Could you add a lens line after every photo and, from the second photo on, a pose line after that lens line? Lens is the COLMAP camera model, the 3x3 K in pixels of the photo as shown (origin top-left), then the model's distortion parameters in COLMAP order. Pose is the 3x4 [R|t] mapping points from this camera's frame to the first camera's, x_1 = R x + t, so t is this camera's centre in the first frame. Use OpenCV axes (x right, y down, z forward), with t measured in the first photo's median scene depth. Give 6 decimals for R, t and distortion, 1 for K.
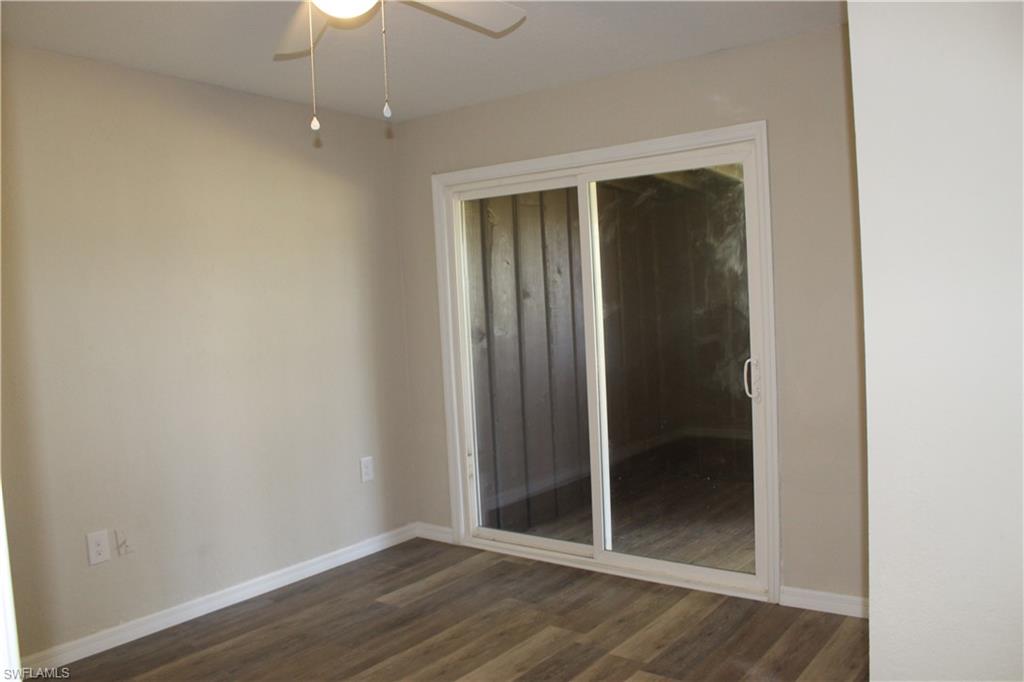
lens RADIAL K [[856.8, 0, 515.4], [0, 856.8, 338.9], [0, 0, 1]] dist [-0.100723, 0.004859]
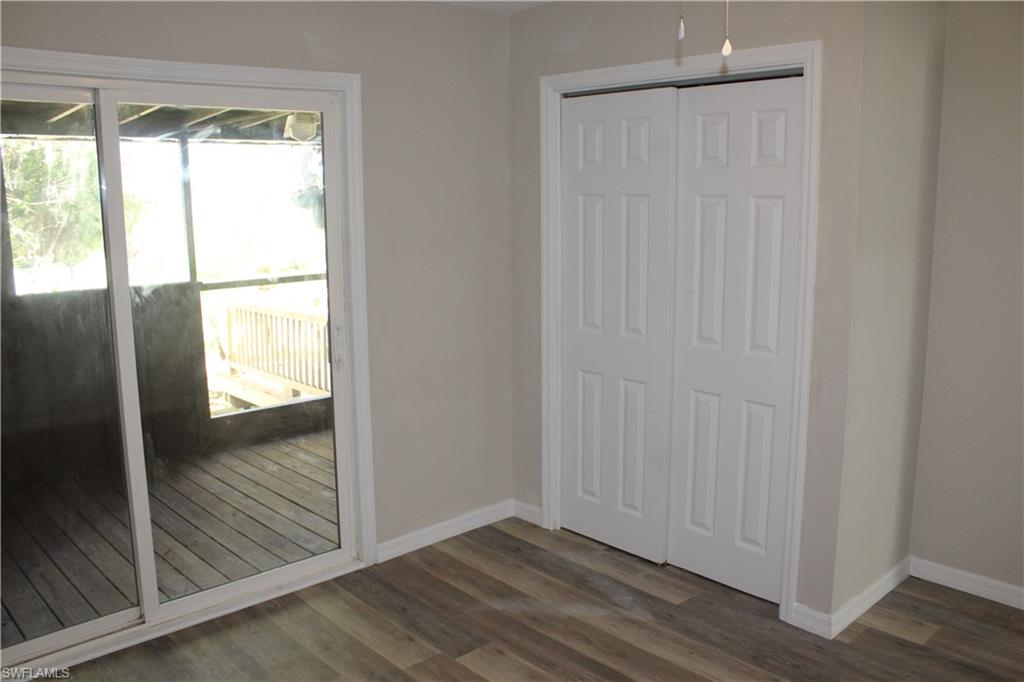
lens RADIAL K [[856.8, 0, 515.4], [0, 856.8, 338.9], [0, 0, 1]] dist [-0.100723, 0.004859]
pose [[0.160630, -0.116929, 0.980064, -0.633109], [0.053297, 0.992537, 0.109682, -0.056270], [-0.985575, 0.034616, 0.165664, 0.659690]]
